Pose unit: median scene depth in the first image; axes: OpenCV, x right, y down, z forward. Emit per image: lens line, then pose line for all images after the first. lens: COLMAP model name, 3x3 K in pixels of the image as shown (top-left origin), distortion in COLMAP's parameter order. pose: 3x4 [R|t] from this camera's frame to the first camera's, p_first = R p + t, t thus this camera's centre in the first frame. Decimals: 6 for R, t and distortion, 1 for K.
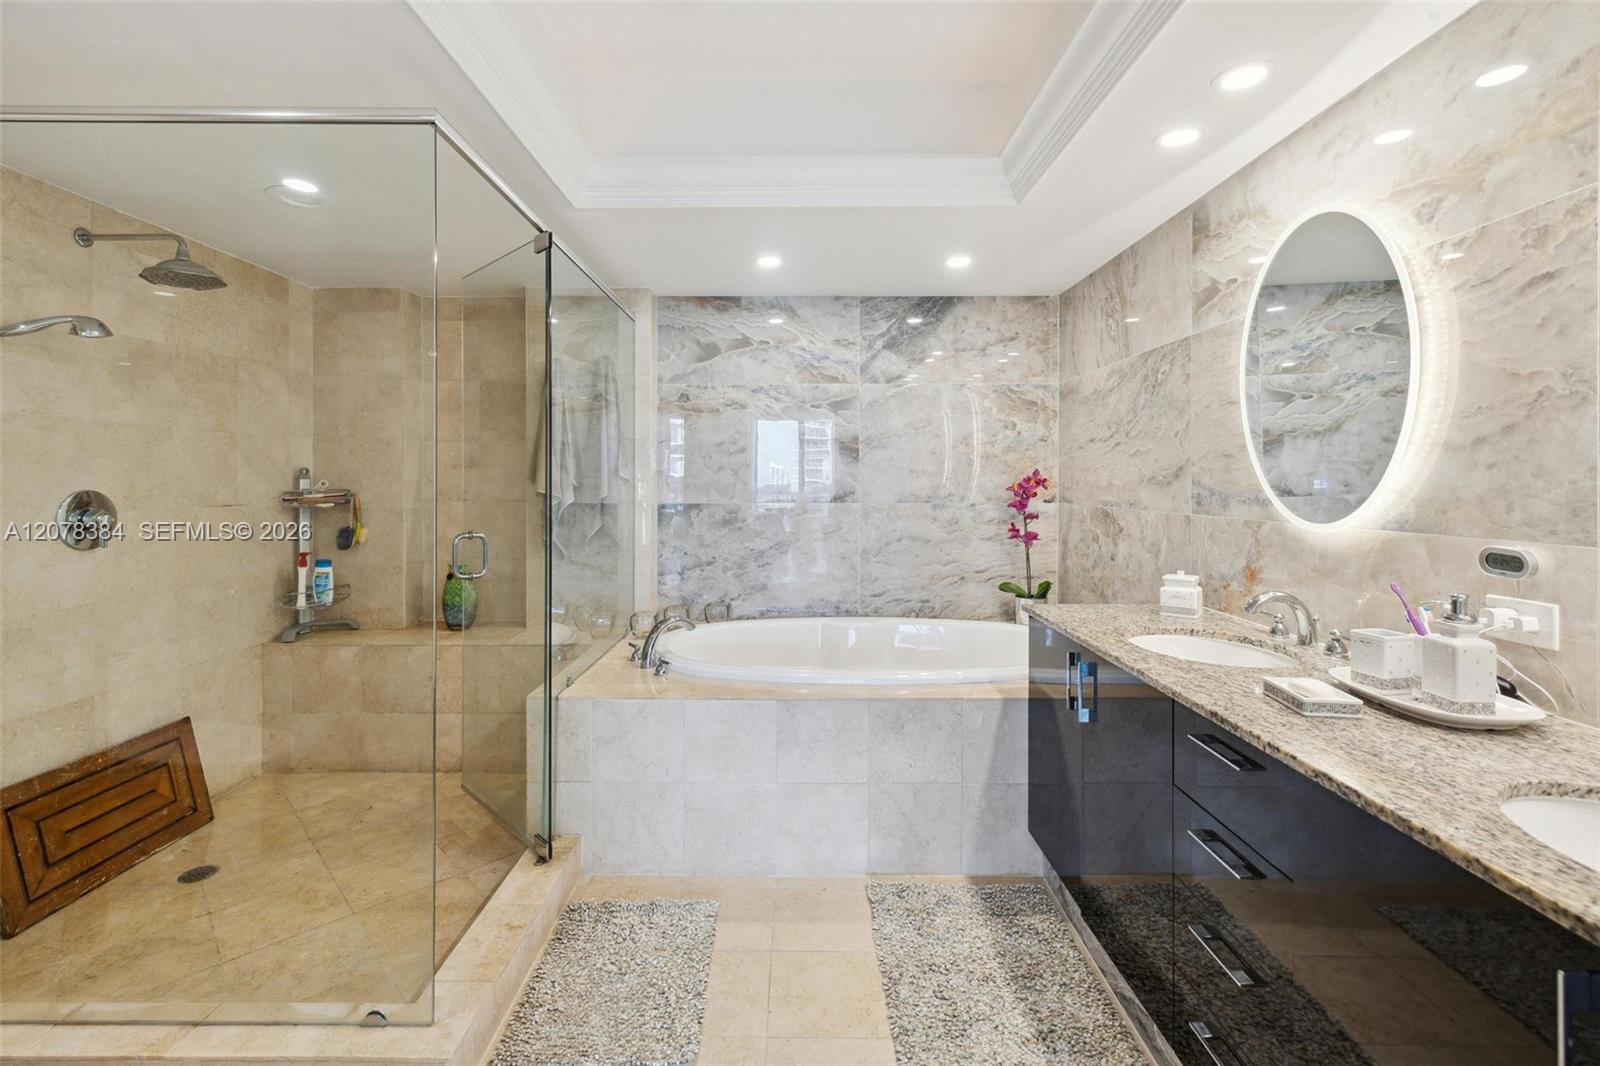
lens RADIAL K [[708.7, 0, 797.8], [0, 708.7, 481.7], [0, 0, 1]] dist [0.001550, 0.000106]
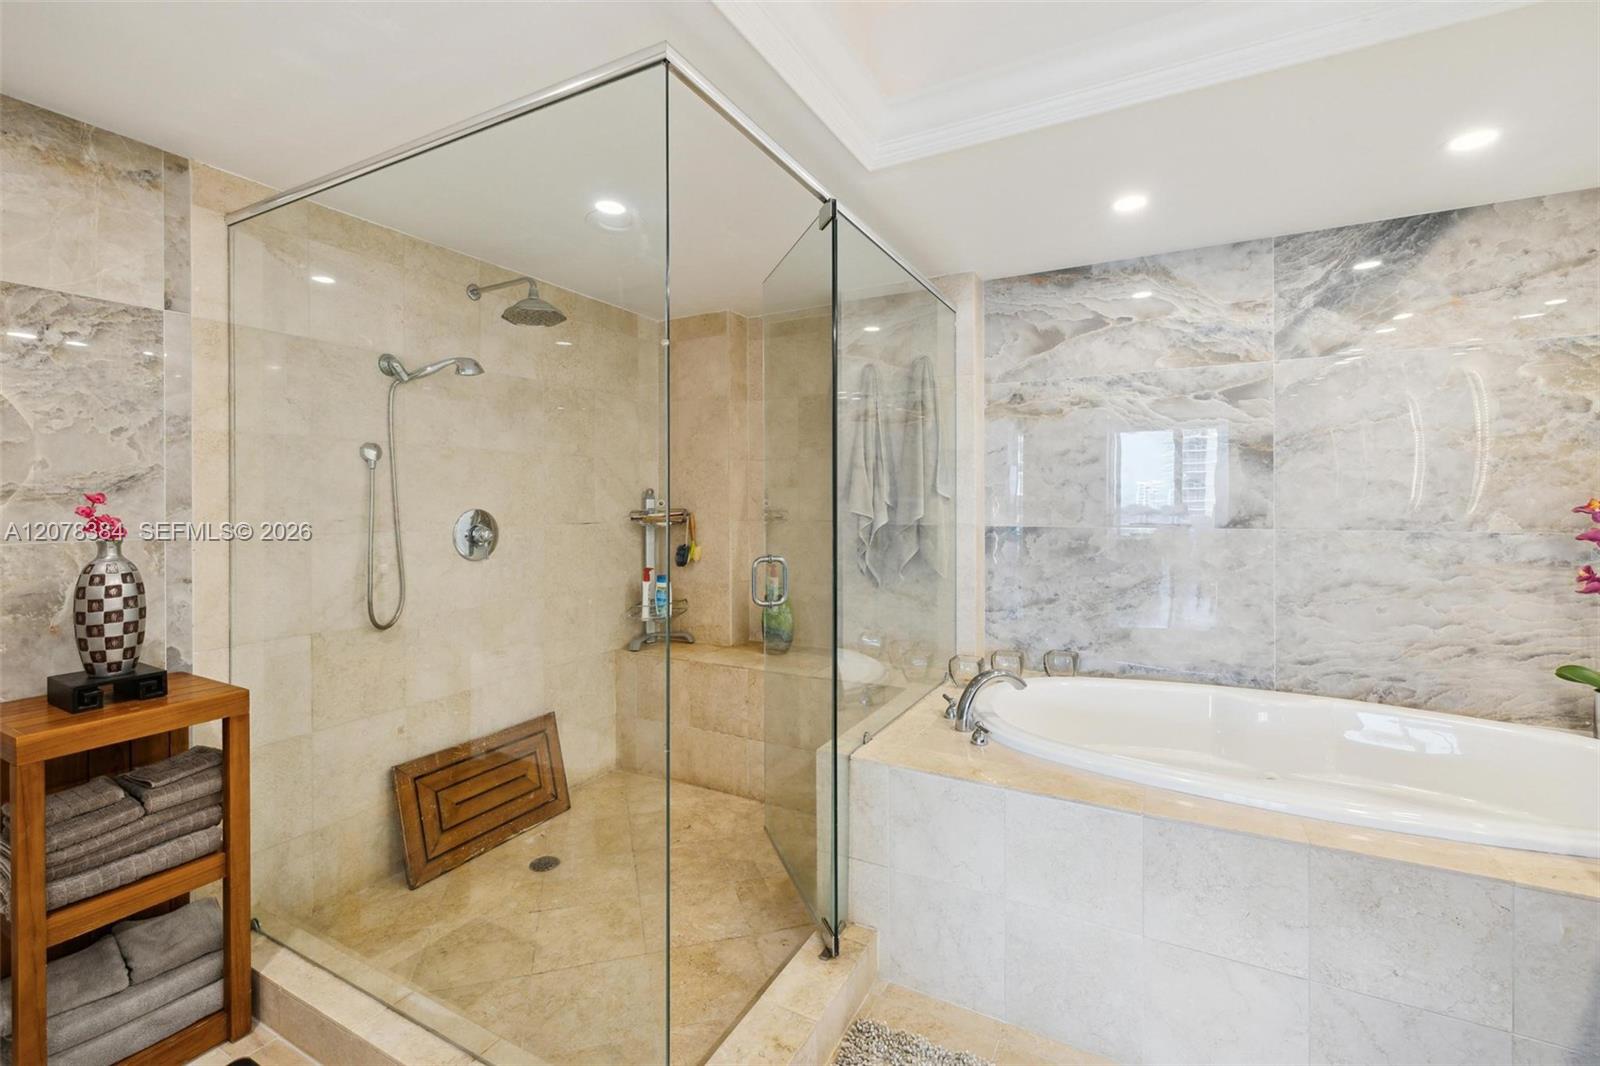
lens RADIAL K [[702.9, 0, 785.7], [0, 702.9, 500.6], [0, 0, 1]] dist [0.001486, 0.000519]
pose [[0.875925, -0.004203, -0.482430, -0.002110], [0.003369, 0.999991, -0.002594, 0.002055], [0.482436, 0.000647, 0.875931, 0.182505]]
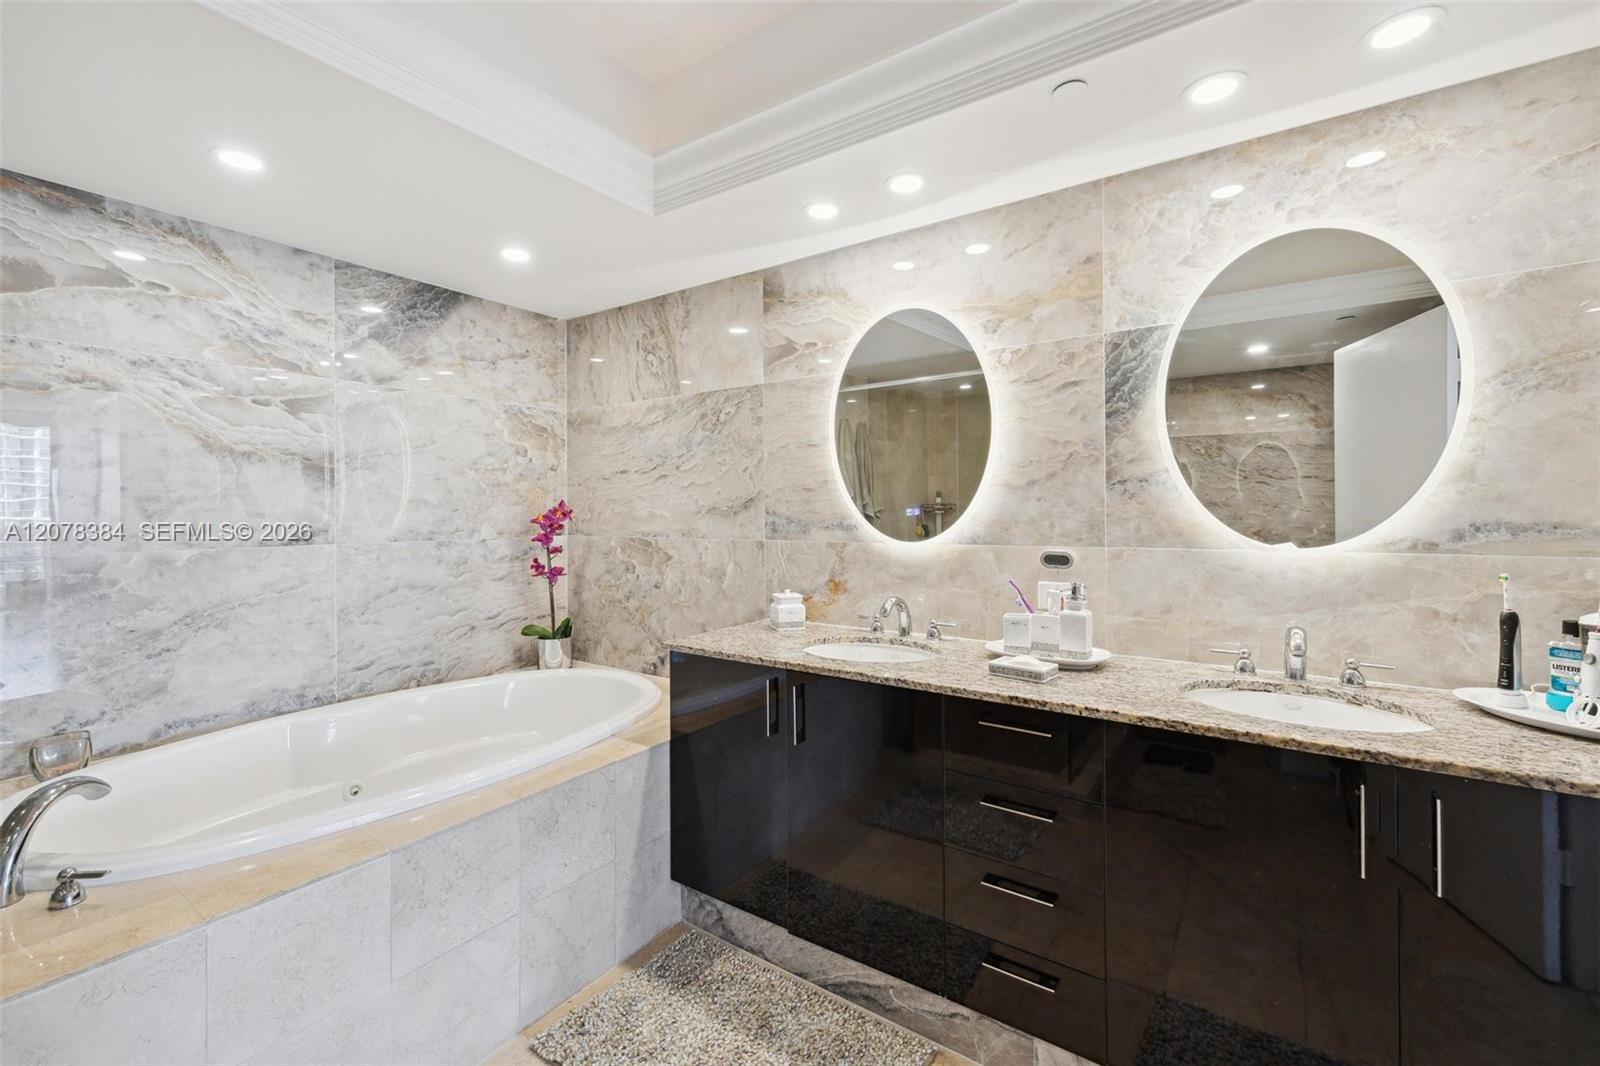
lens RADIAL K [[672.0, 0, 796.0], [0, 672.0, 510.9], [0, 0, 1]] dist [-0.000343, -0.000078]
pose [[0.575387, -0.002818, 0.817876, -0.246355], [0.007610, 0.999969, -0.001908, 0.001166], [-0.817846, 0.007322, 0.575391, 0.270209]]
